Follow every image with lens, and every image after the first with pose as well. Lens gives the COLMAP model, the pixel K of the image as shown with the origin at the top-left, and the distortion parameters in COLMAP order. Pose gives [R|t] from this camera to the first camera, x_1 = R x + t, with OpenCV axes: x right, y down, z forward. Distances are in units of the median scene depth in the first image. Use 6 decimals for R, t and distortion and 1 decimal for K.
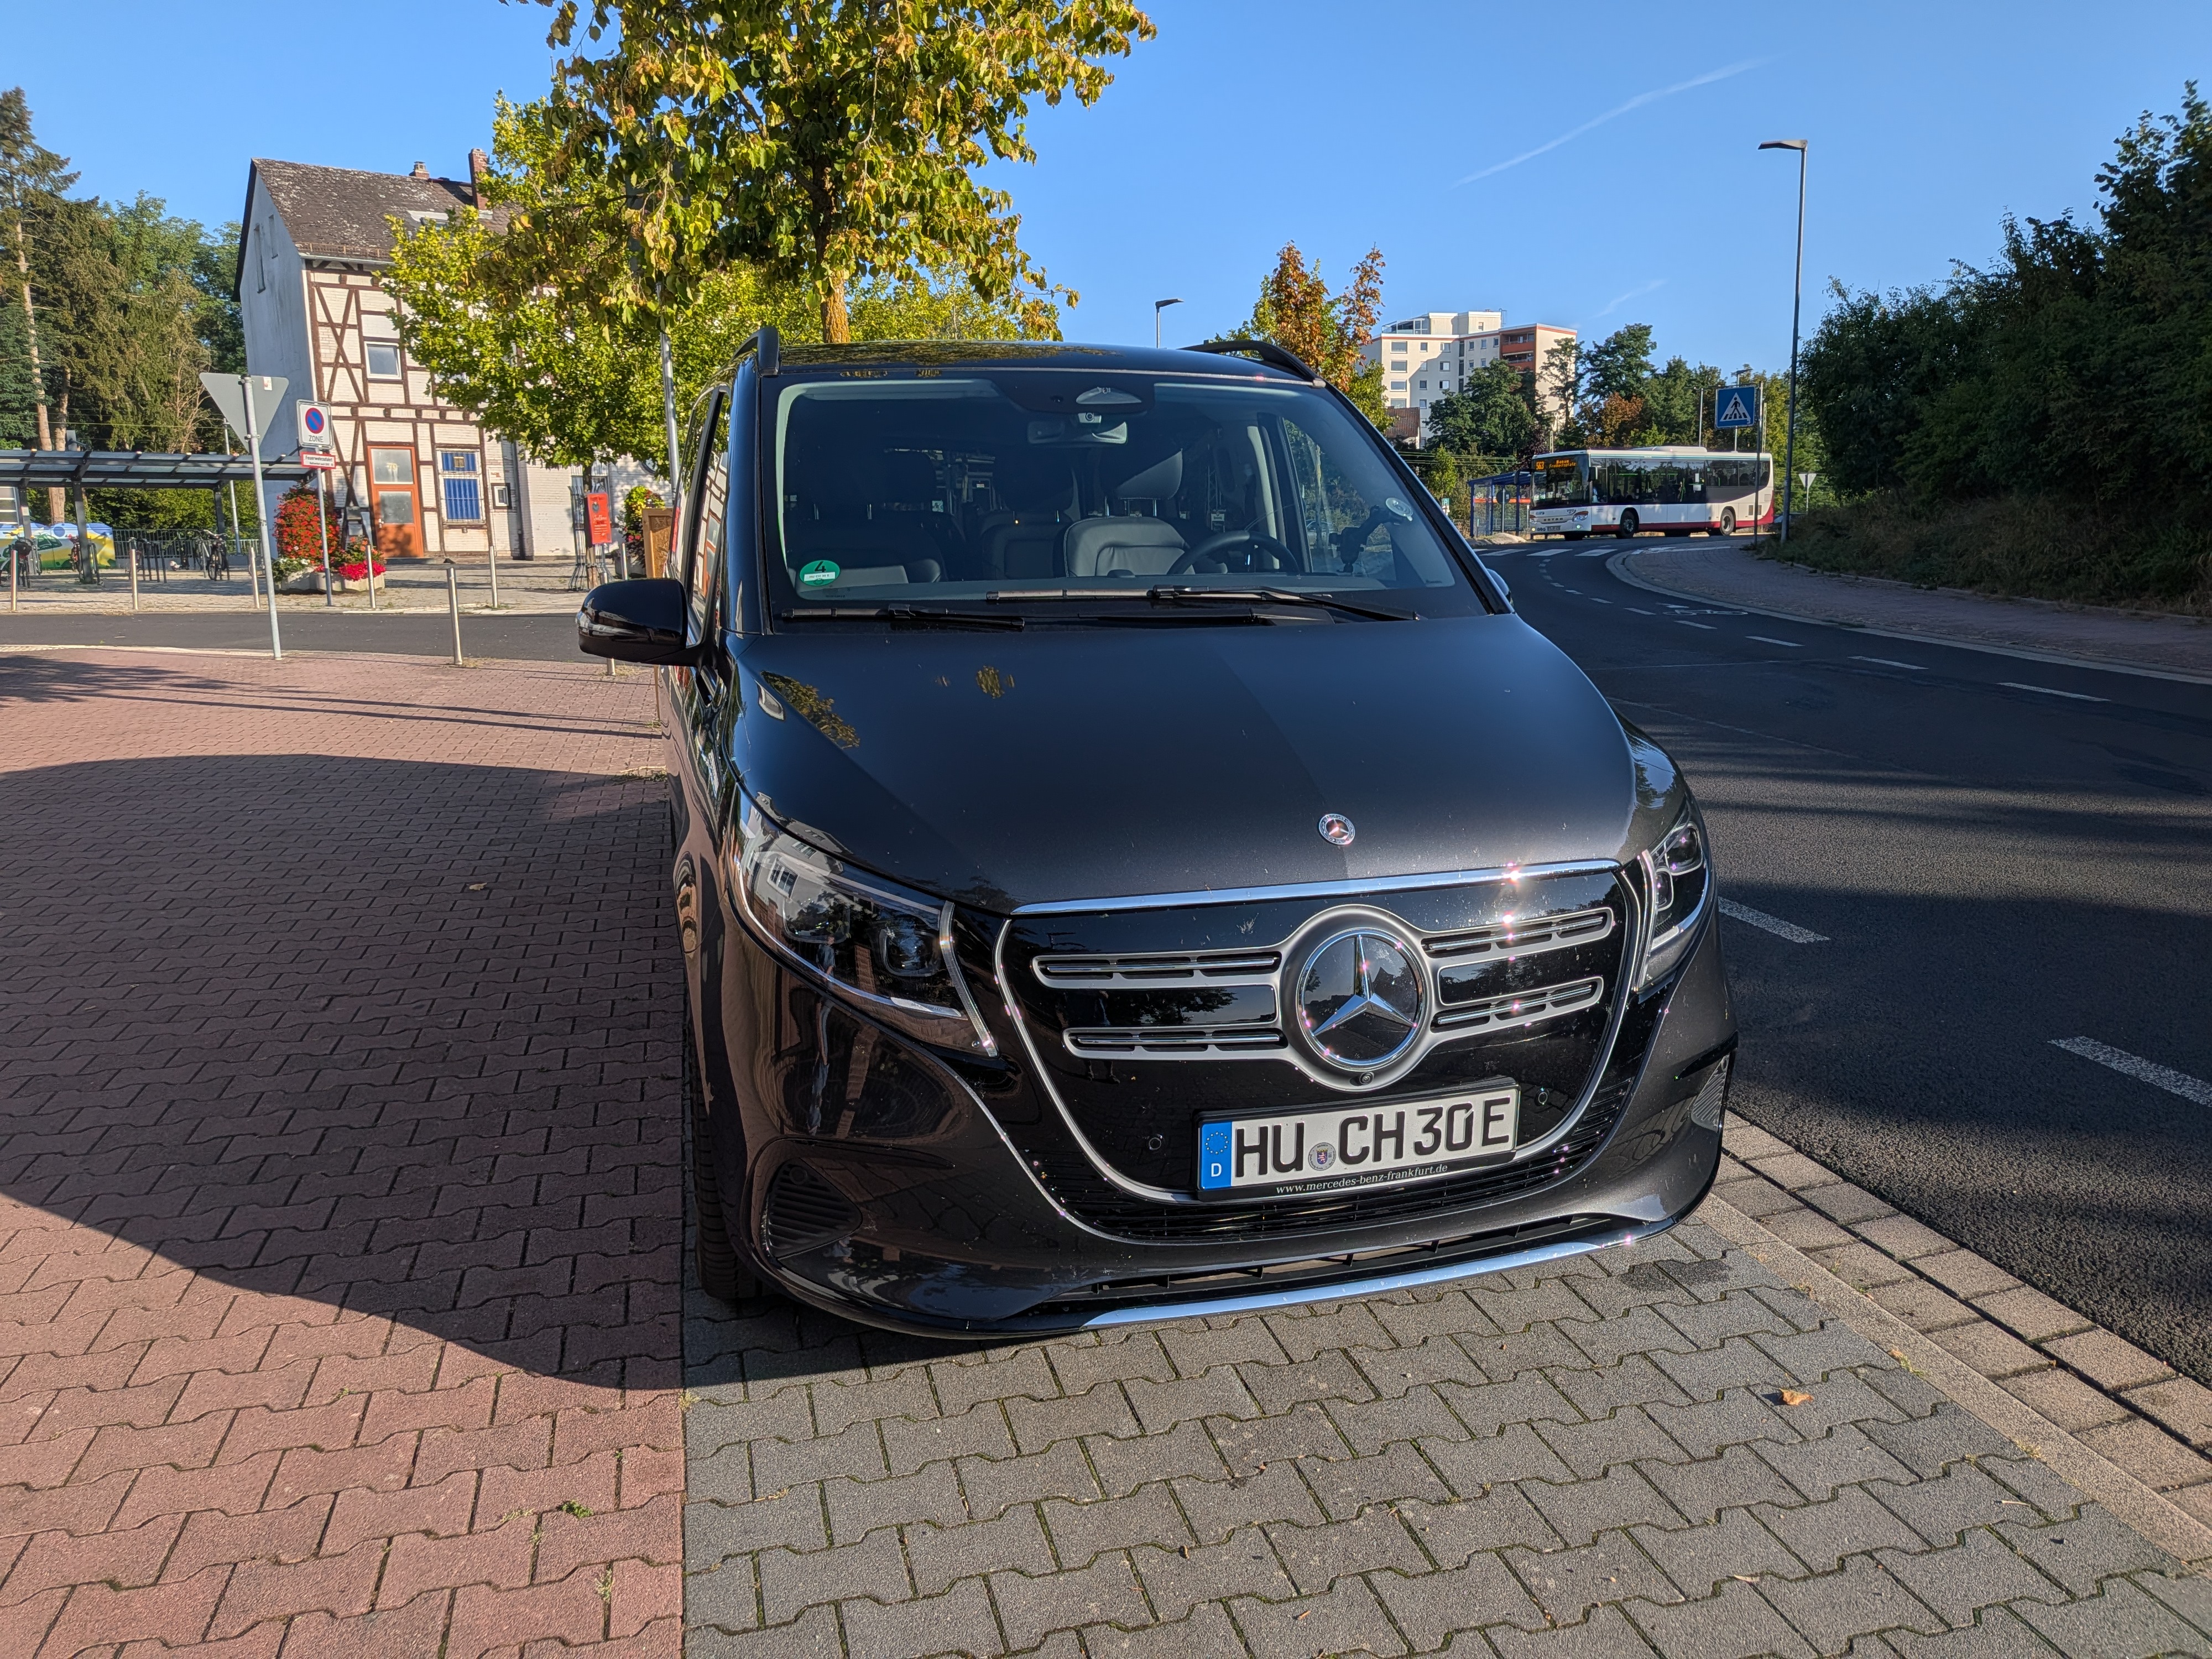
lens RADIAL K [[1569.1, 0, 1066.5], [0, 1569.1, 816.2], [0, 0, 1]] dist [0.026689, -0.034266]
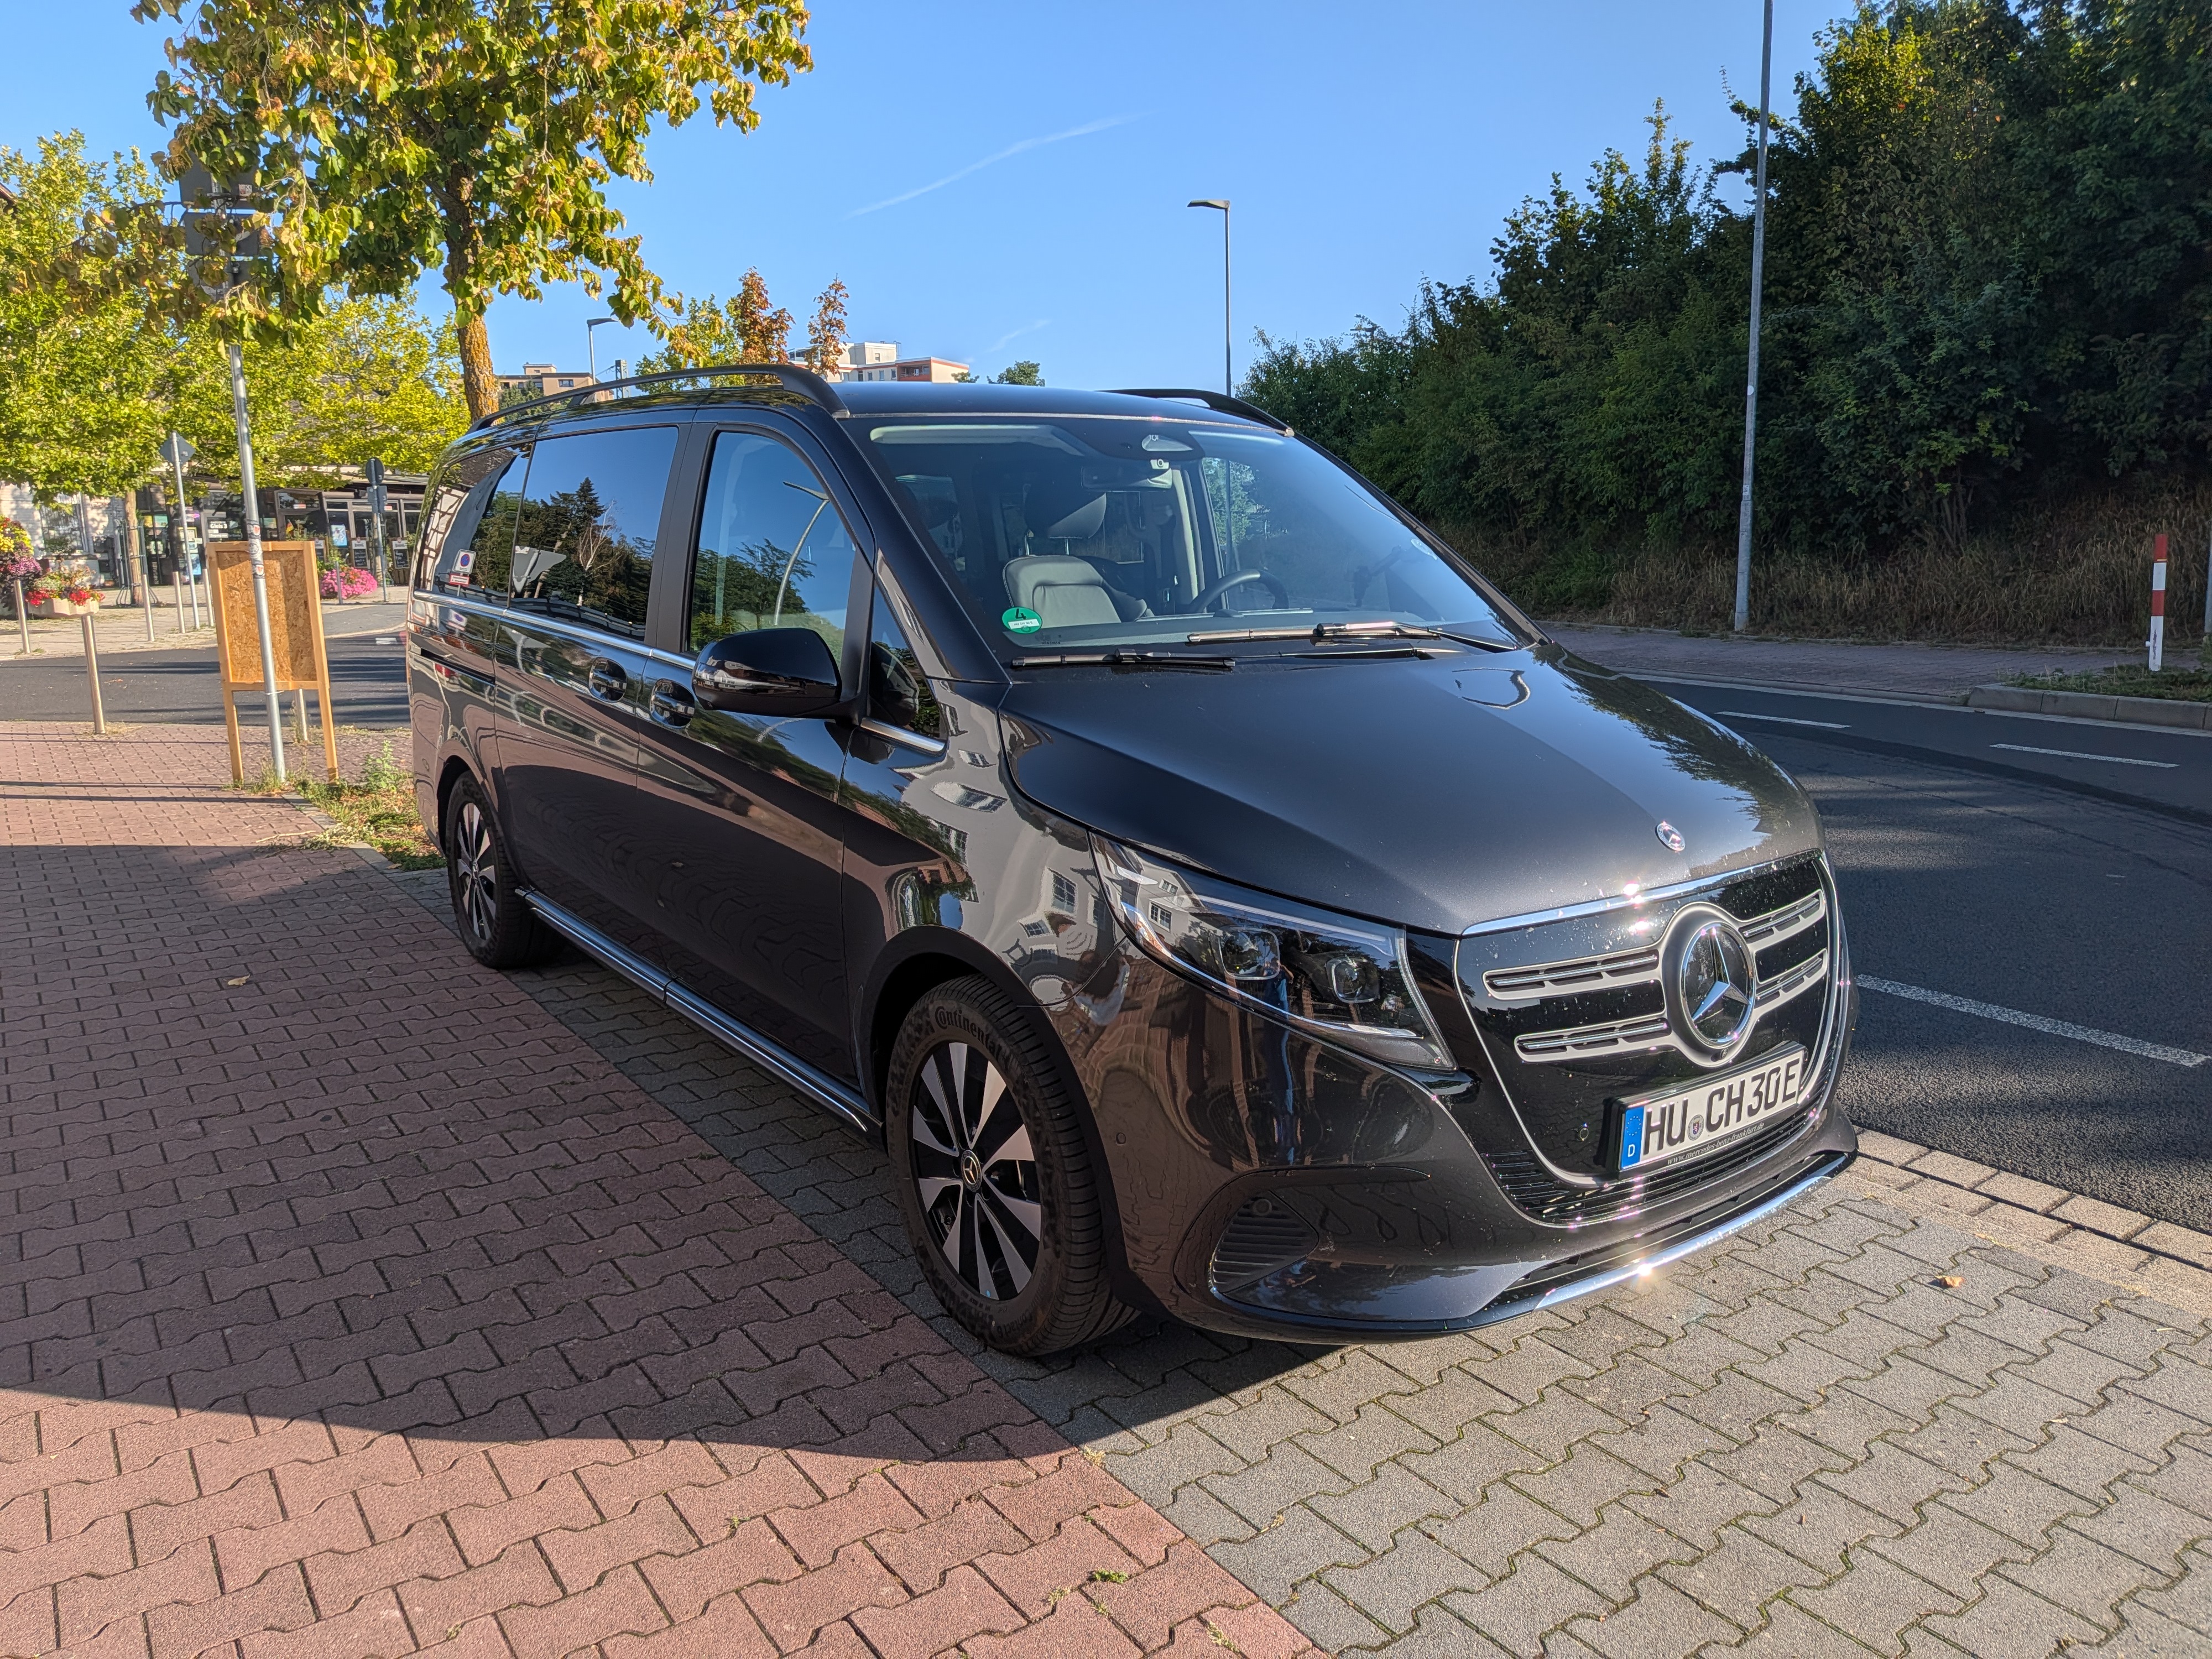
lens RADIAL K [[1569.1, 0, 1084.8], [0, 1569.1, 822.0], [0, 0, 1]] dist [0.026689, -0.034266]
pose [[0.945535, -0.062304, 0.319502, -0.154805], [0.066685, 0.997770, -0.002779, -0.007413], [-0.318616, 0.023933, 0.947582, 0.015295]]
